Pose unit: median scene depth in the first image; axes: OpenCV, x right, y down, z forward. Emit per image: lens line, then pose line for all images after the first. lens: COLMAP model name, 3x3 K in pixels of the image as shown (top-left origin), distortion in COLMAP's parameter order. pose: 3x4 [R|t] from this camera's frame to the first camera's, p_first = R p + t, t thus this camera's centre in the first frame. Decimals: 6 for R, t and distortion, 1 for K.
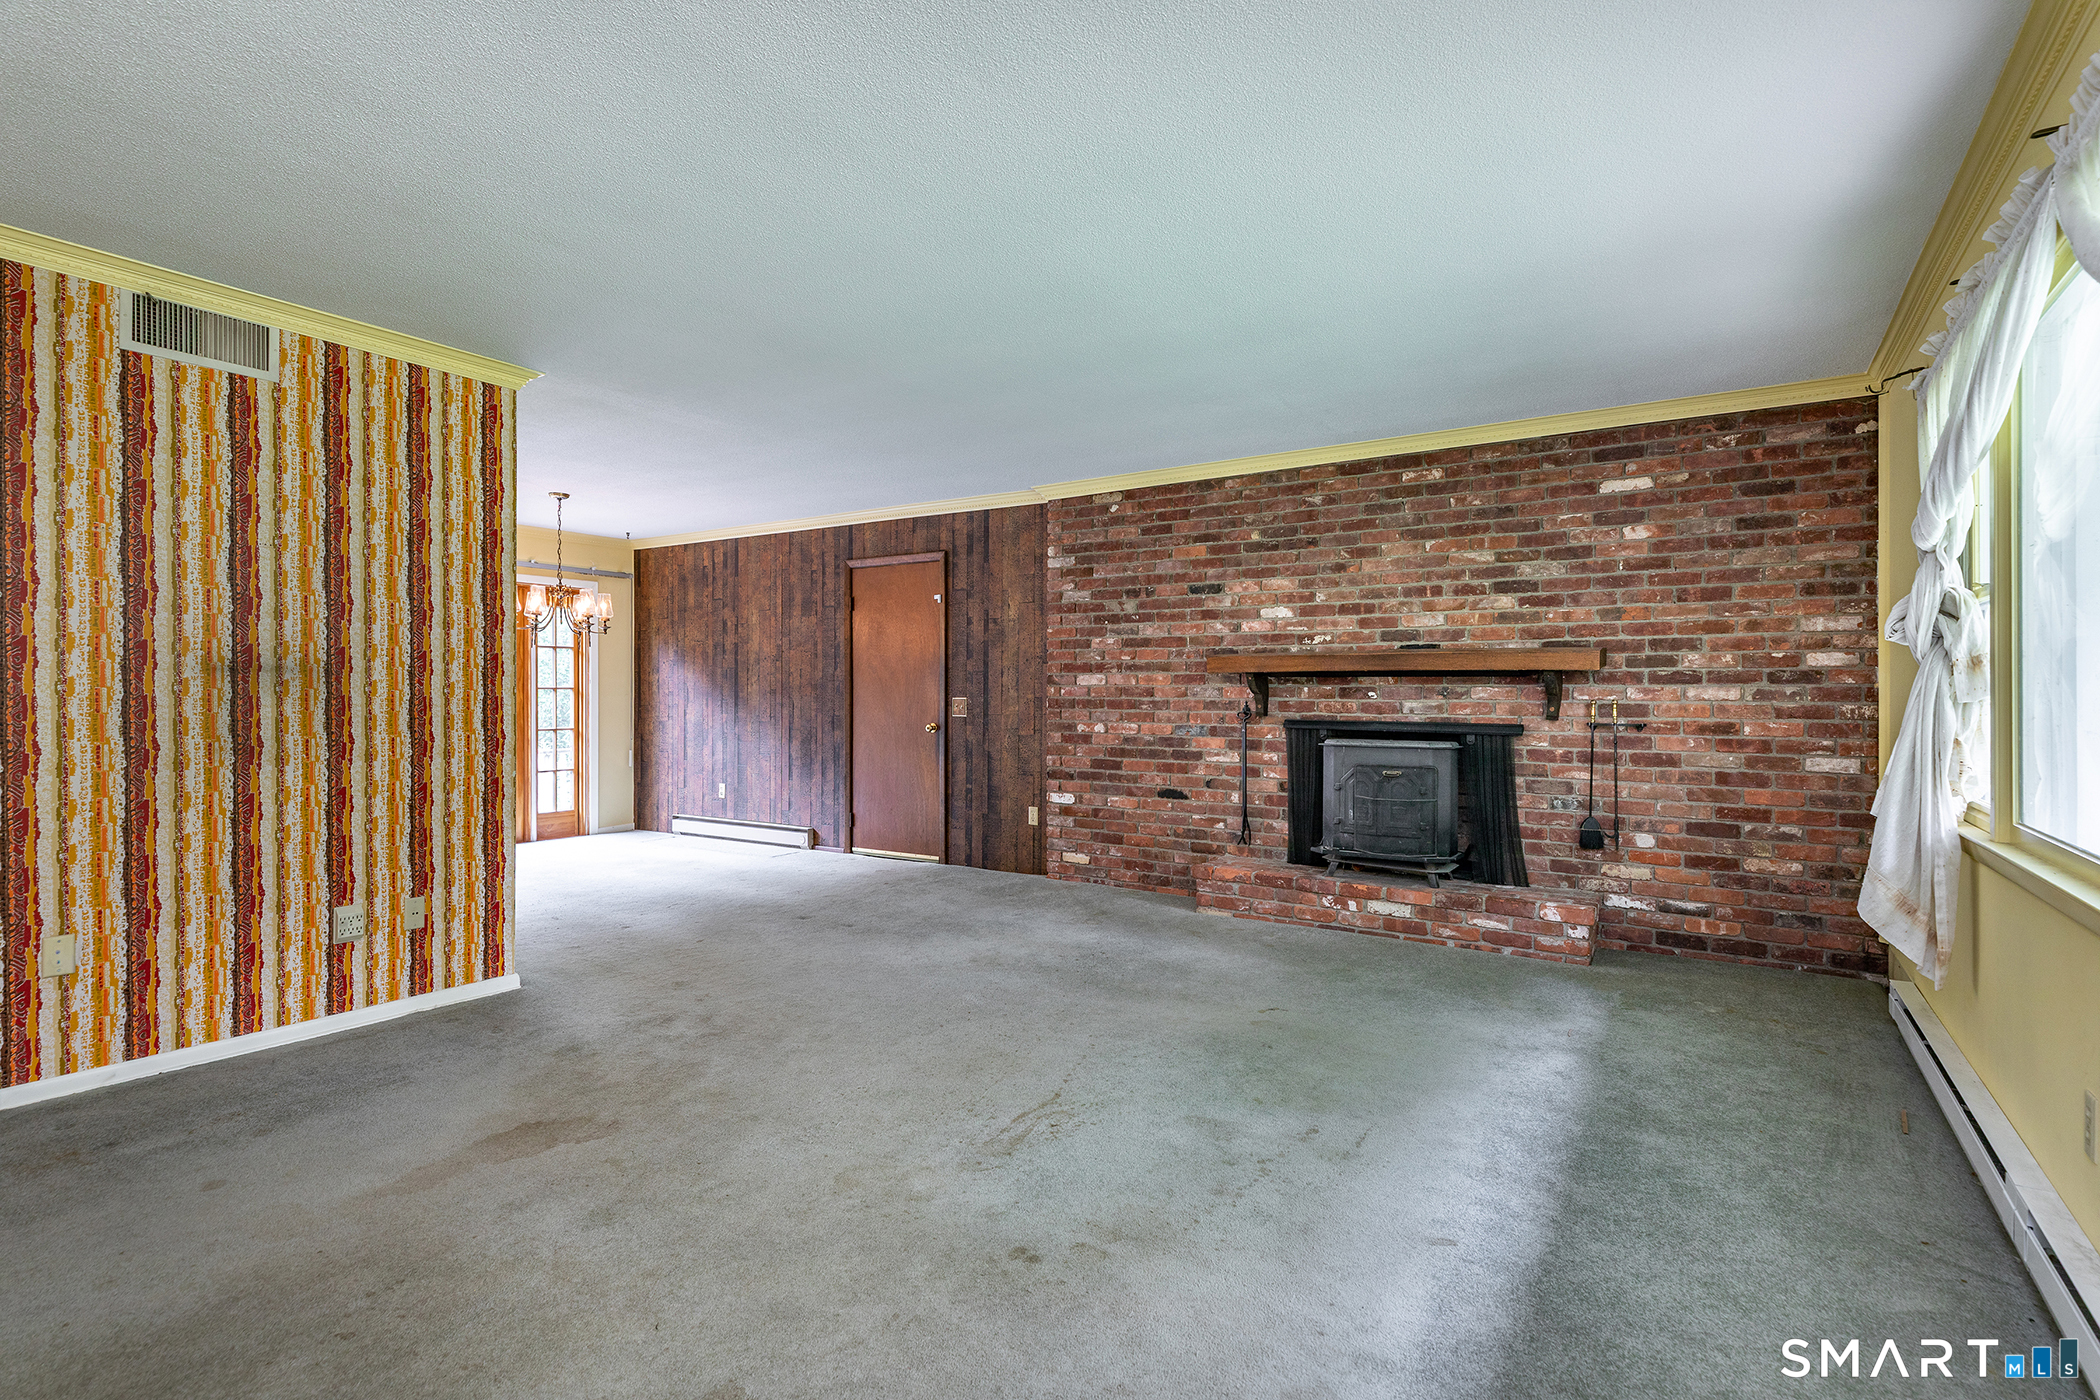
lens RADIAL K [[1040.5, 0, 1052.2], [0, 1040.5, 698.8], [0, 0, 1]] dist [0.017706, -0.006570]
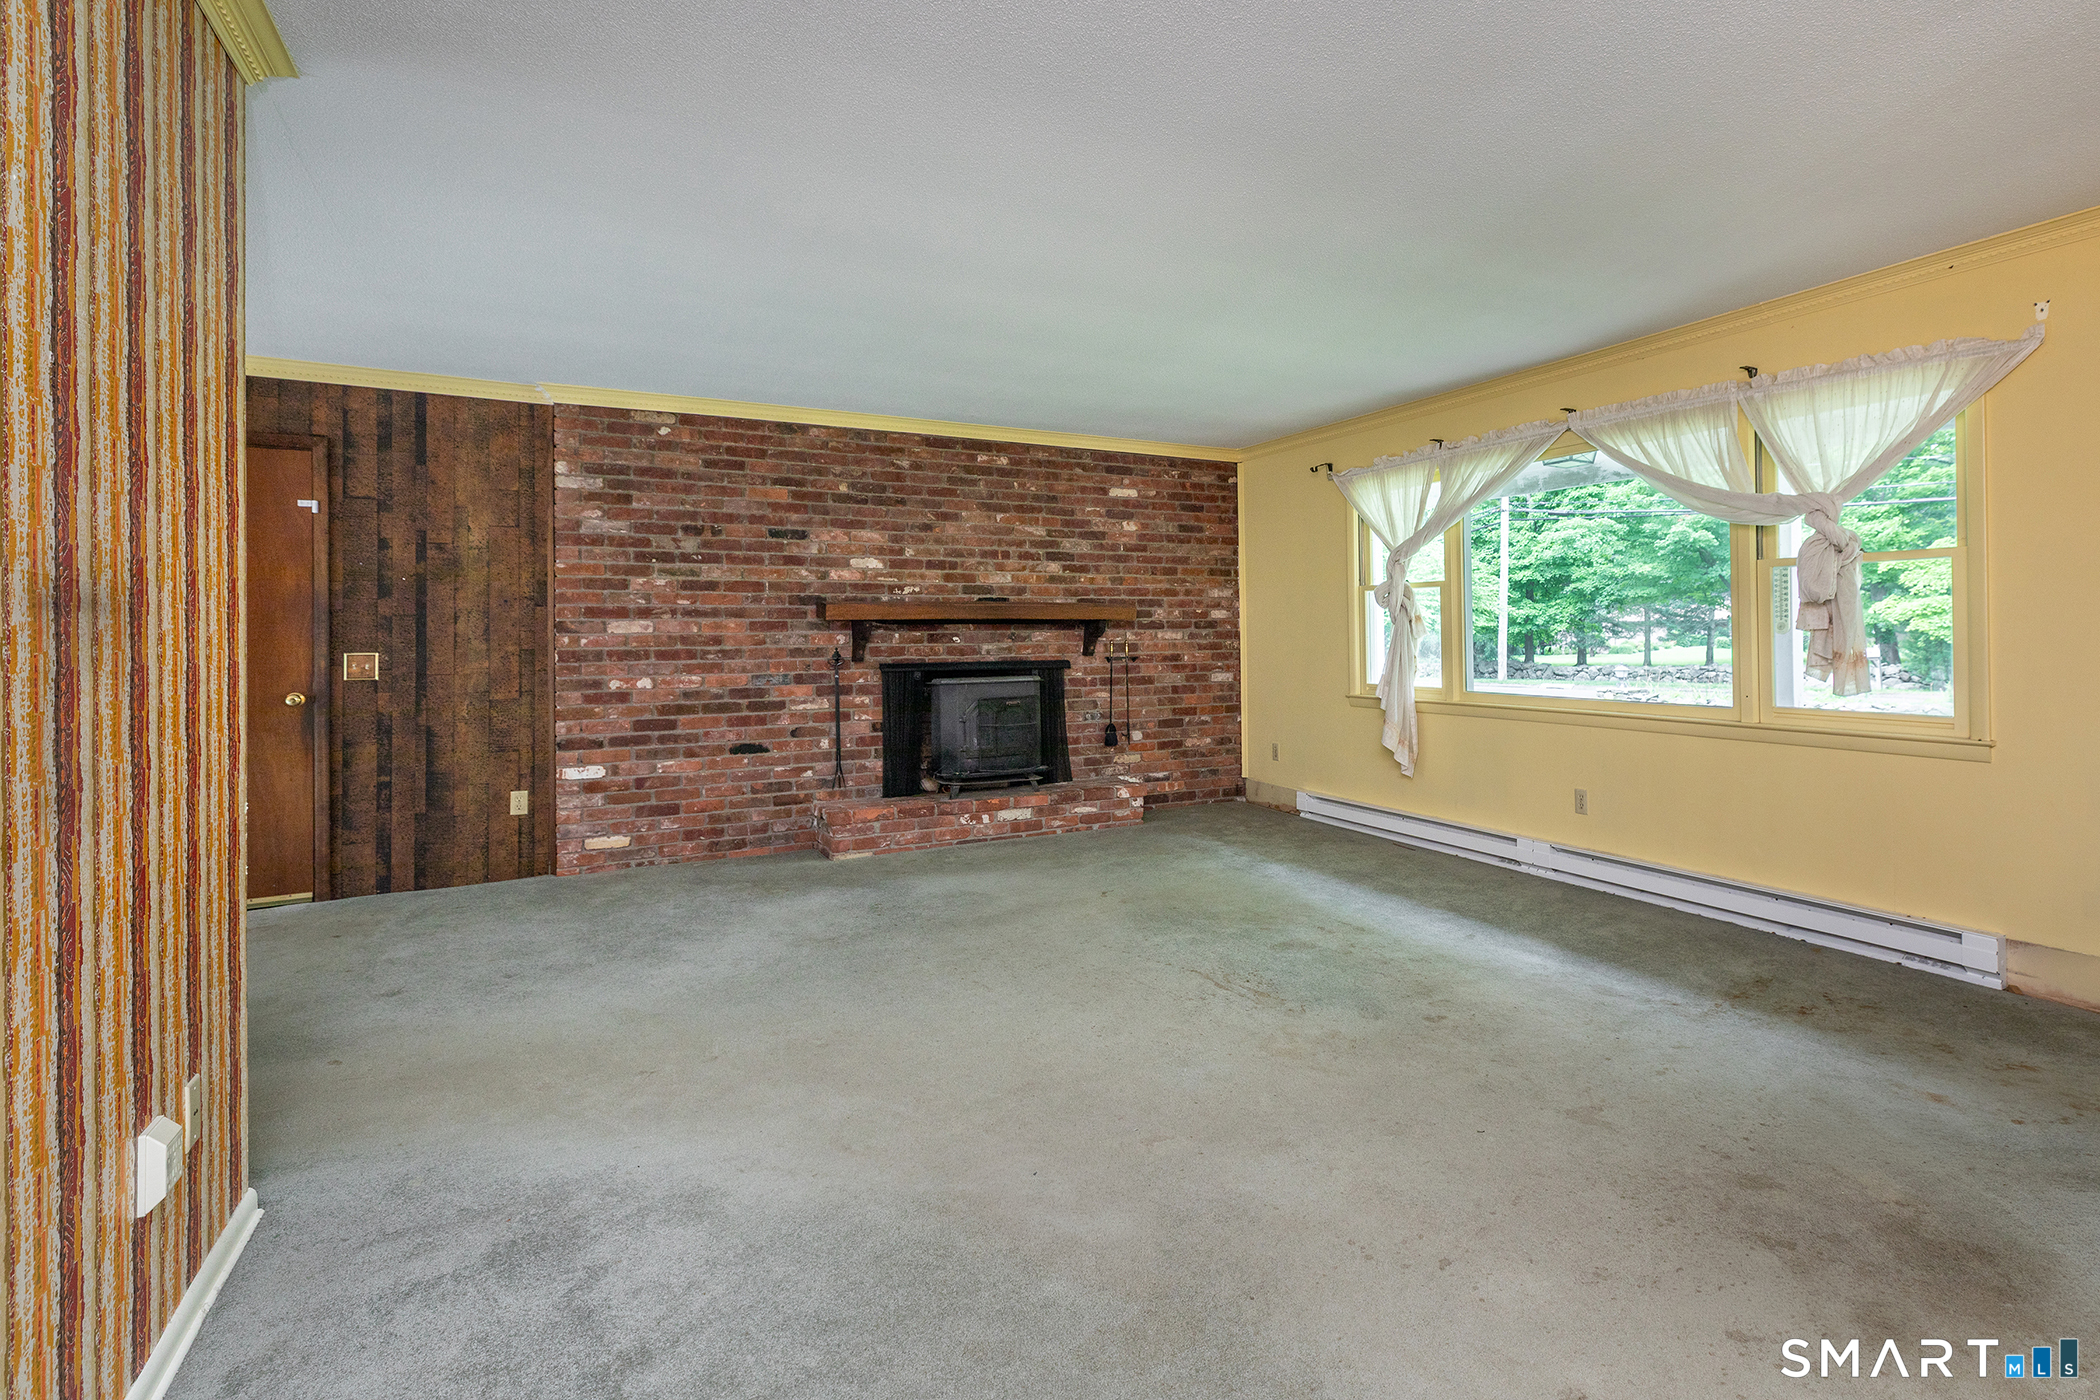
lens RADIAL K [[1054.5, 0, 1127.8], [0, 1054.5, 621.9], [0, 0, 1]] dist [0.014438, -0.001546]
pose [[0.438822, 0.001426, 0.898573, -0.677729], [0.015805, 0.999832, -0.009305, -0.009566], [-0.898435, 0.018285, 0.438726, 0.312709]]
